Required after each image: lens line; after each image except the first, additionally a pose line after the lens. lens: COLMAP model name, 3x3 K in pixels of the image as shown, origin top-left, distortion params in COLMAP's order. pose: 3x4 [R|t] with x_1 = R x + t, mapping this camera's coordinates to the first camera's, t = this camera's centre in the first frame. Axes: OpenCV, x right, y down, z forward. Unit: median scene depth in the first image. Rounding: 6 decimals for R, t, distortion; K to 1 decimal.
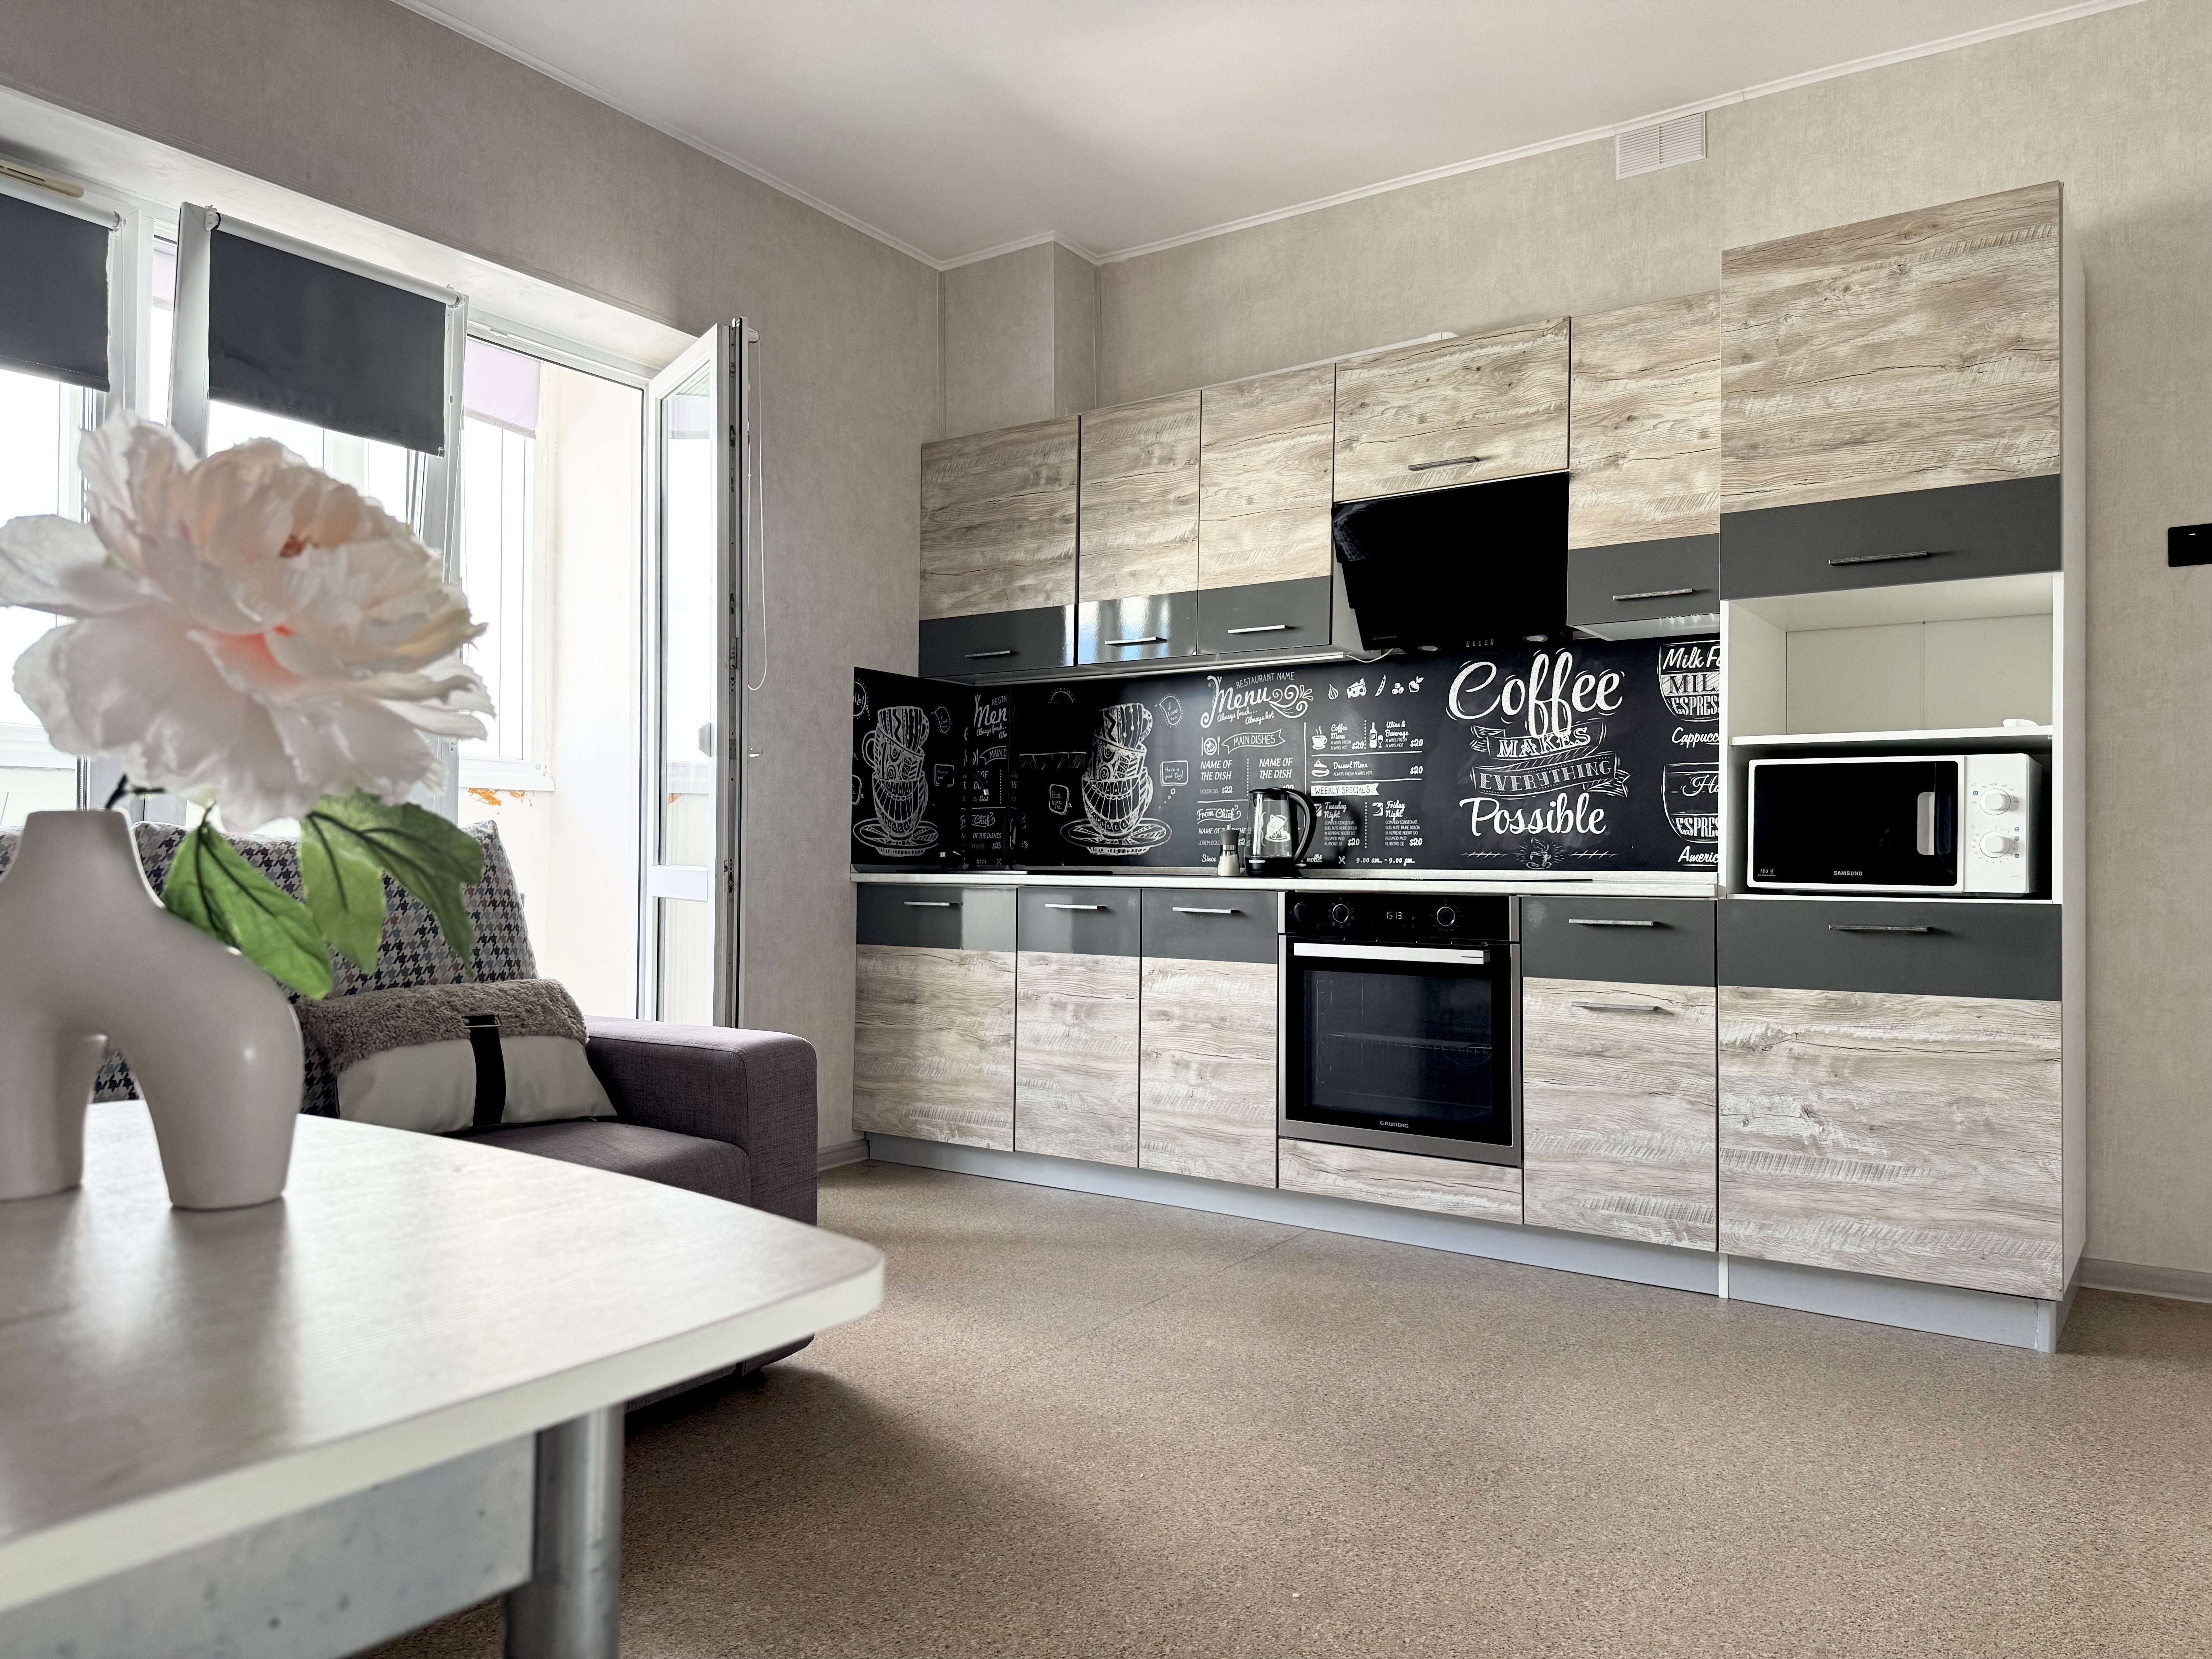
lens RADIAL K [[1523.0, 0, 1104.1], [0, 1523.0, 855.8], [0, 0, 1]] dist [0.085080, -0.137477]
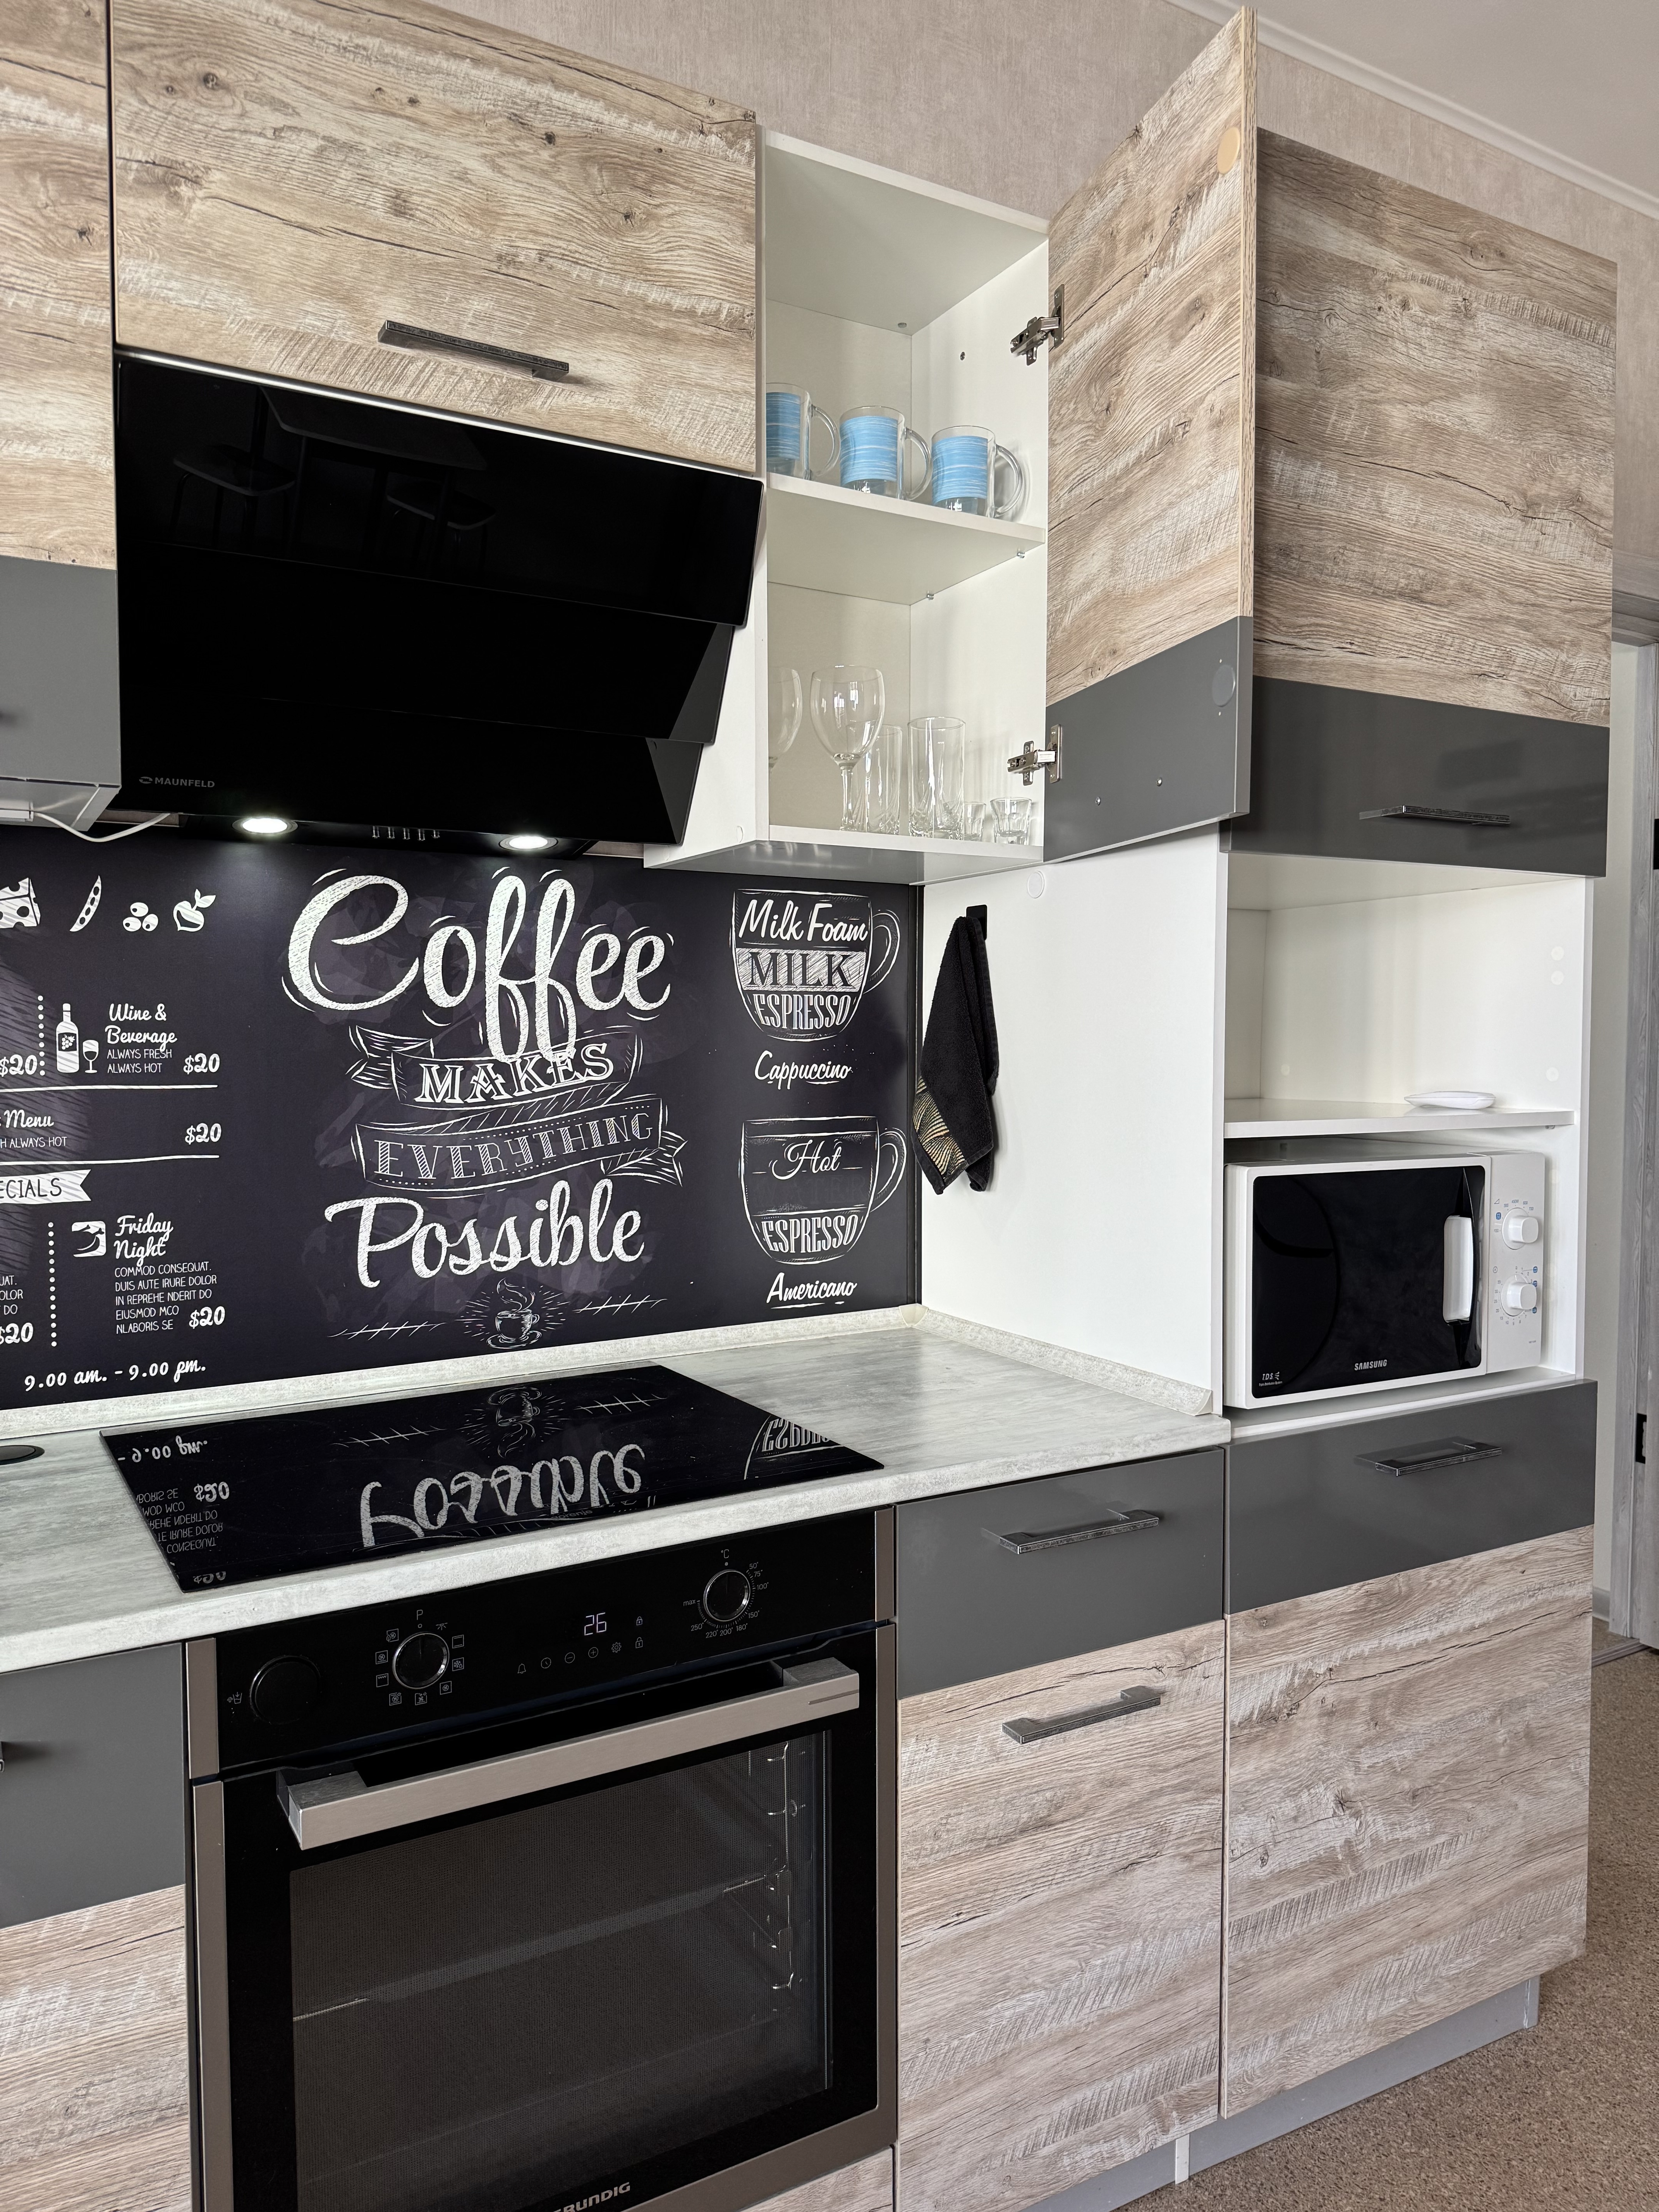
lens RADIAL K [[1523.0, 0, 832.2], [0, 1523.0, 1120.6], [0, 0, 1]] dist [0.085080, -0.137477]
pose [[0.434016, -0.054960, 0.899227, -0.086174], [0.001912, 0.998191, 0.060086, -0.088989], [-0.900903, -0.024359, 0.433336, 0.736251]]
